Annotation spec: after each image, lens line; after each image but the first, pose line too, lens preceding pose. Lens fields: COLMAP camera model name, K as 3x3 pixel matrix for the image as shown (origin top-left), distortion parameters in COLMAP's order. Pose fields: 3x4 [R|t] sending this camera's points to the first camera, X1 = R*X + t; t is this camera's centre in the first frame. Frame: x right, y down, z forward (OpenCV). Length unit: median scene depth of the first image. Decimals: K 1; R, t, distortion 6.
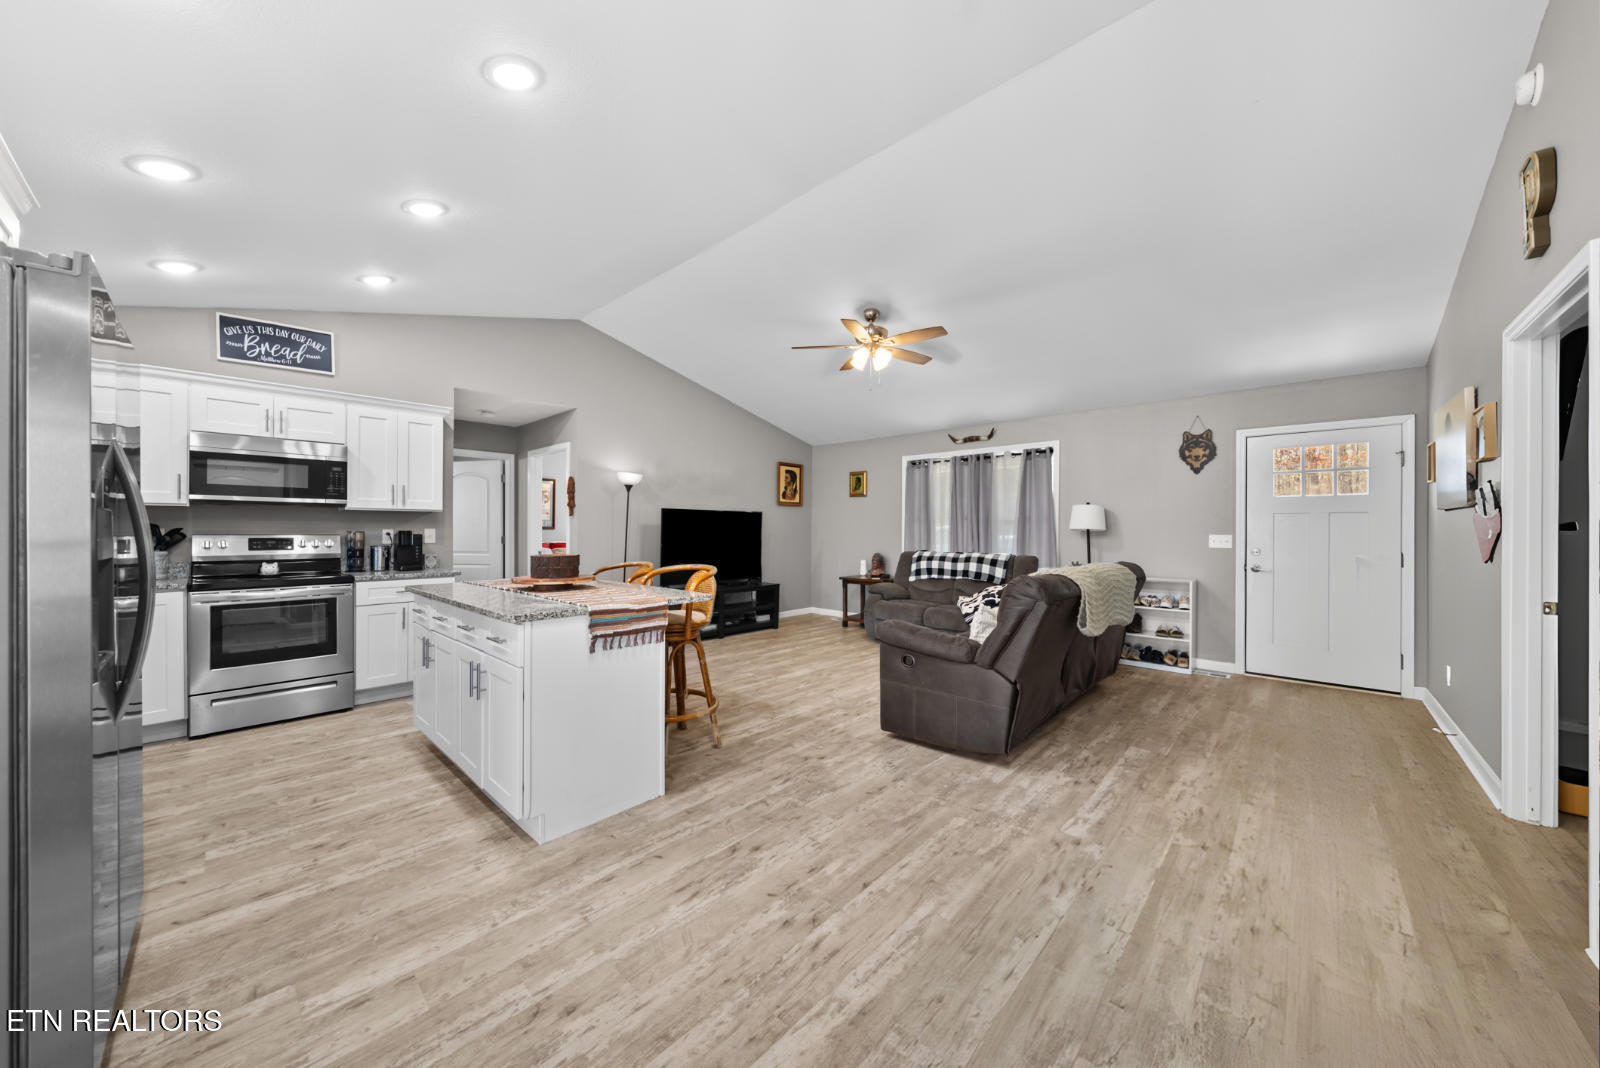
lens RADIAL K [[551.3, 0, 796.2], [0, 551.3, 530.2], [0, 0, 1]] dist [-0.003593, -0.000642]
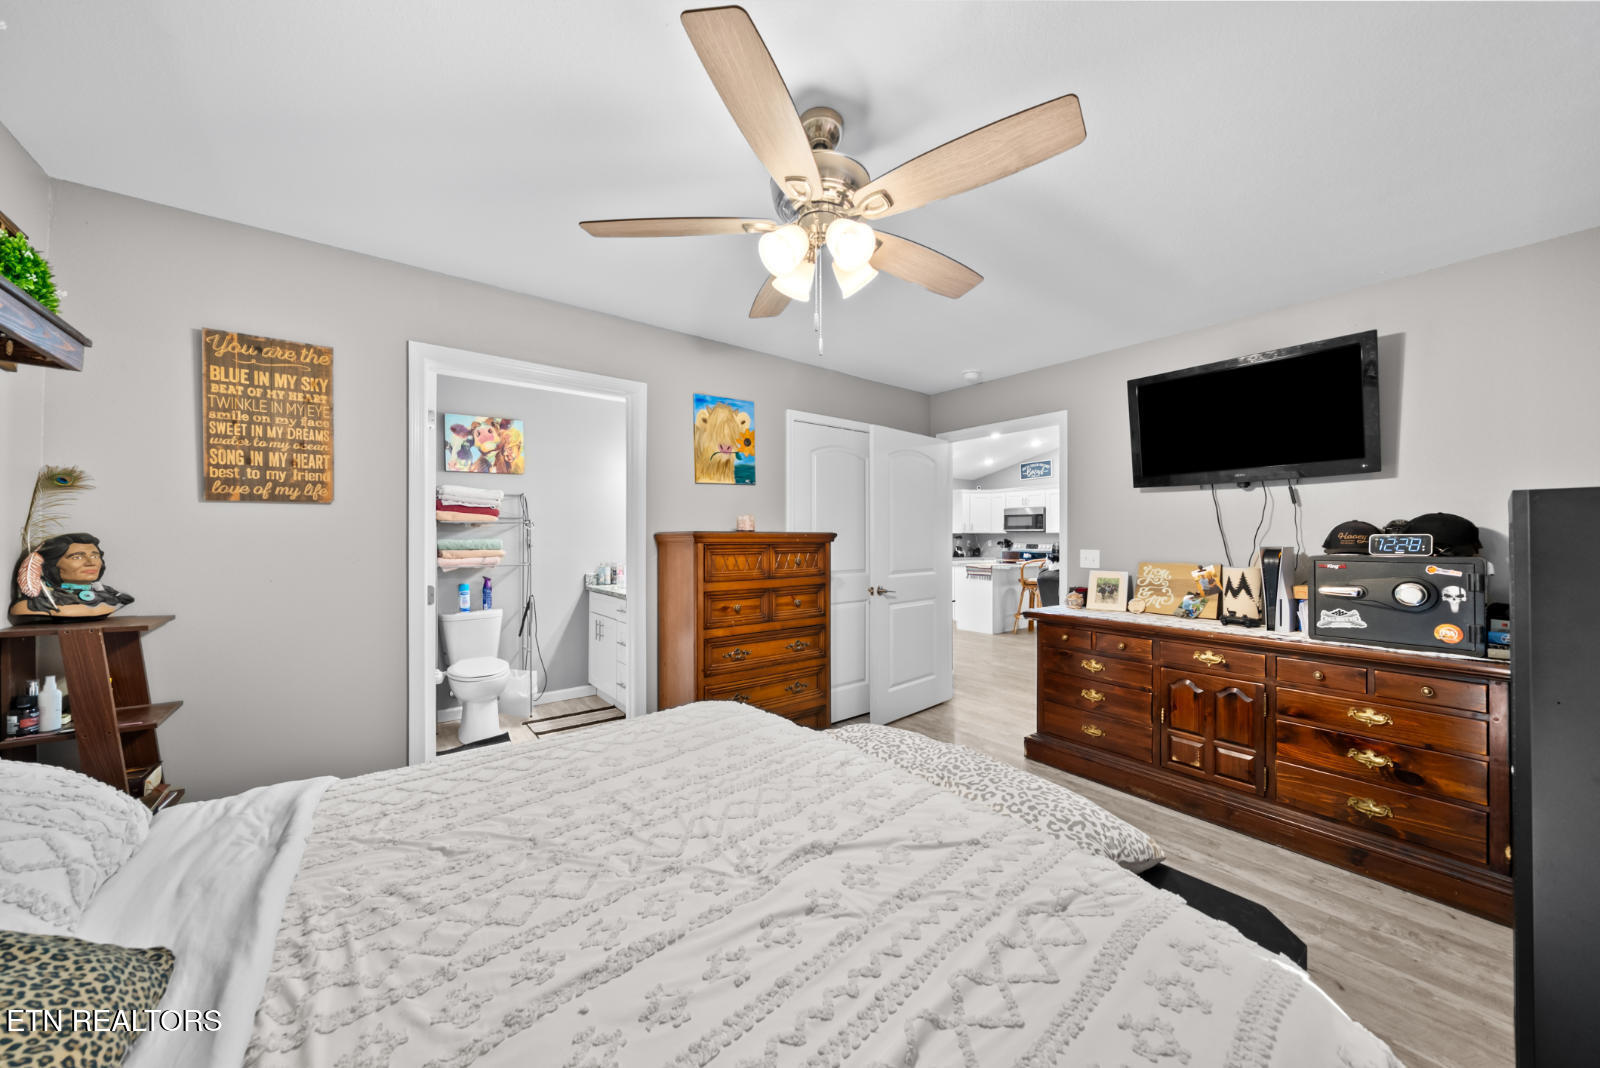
lens RADIAL K [[551.3, 0, 793.3], [0, 551.3, 537.4], [0, 0, 1]] dist [-0.003593, -0.000642]
pose [[-0.146562, -0.000547, -0.989201, 1.600111], [0.002301, 0.999997, -0.000894, -0.016004], [0.989199, -0.002408, -0.146561, 0.217766]]
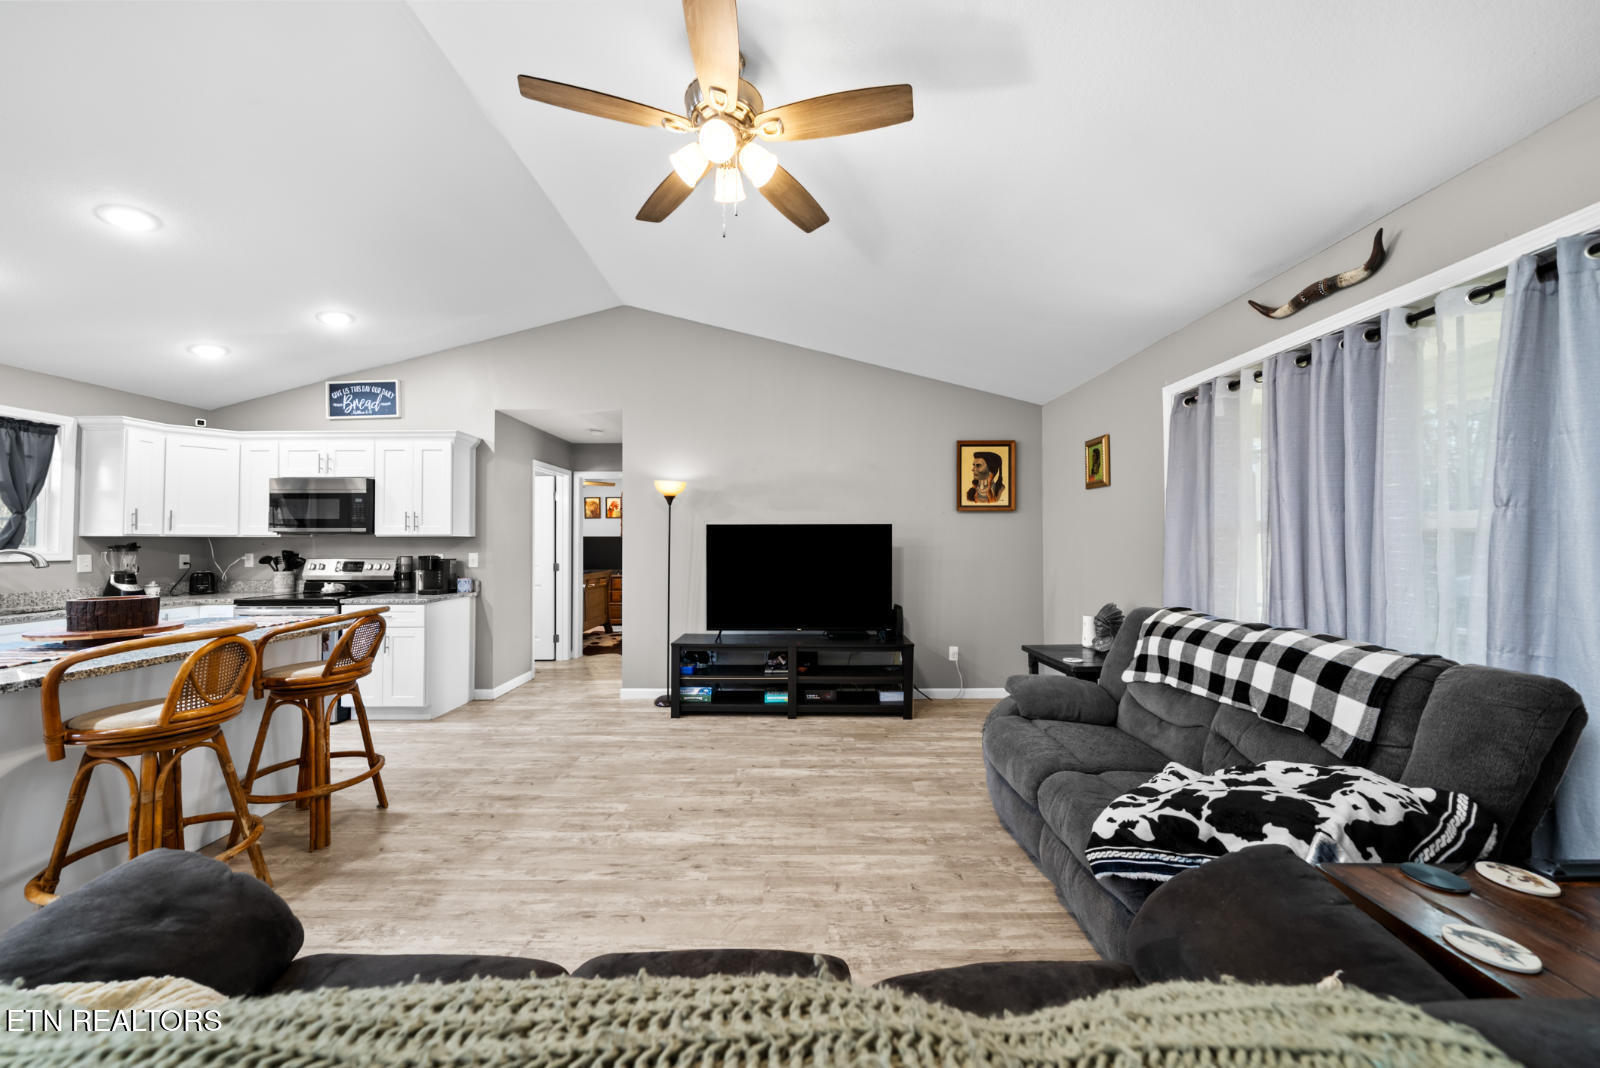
lens RADIAL K [[551.3, 0, 794.5], [0, 551.3, 534.4], [0, 0, 1]] dist [-0.003593, -0.000642]
pose [[0.681832, -0.016800, -0.731316, 0.495315], [0.004268, 0.999811, -0.018988, -0.016094], [0.731497, 0.009826, 0.681774, 0.774252]]
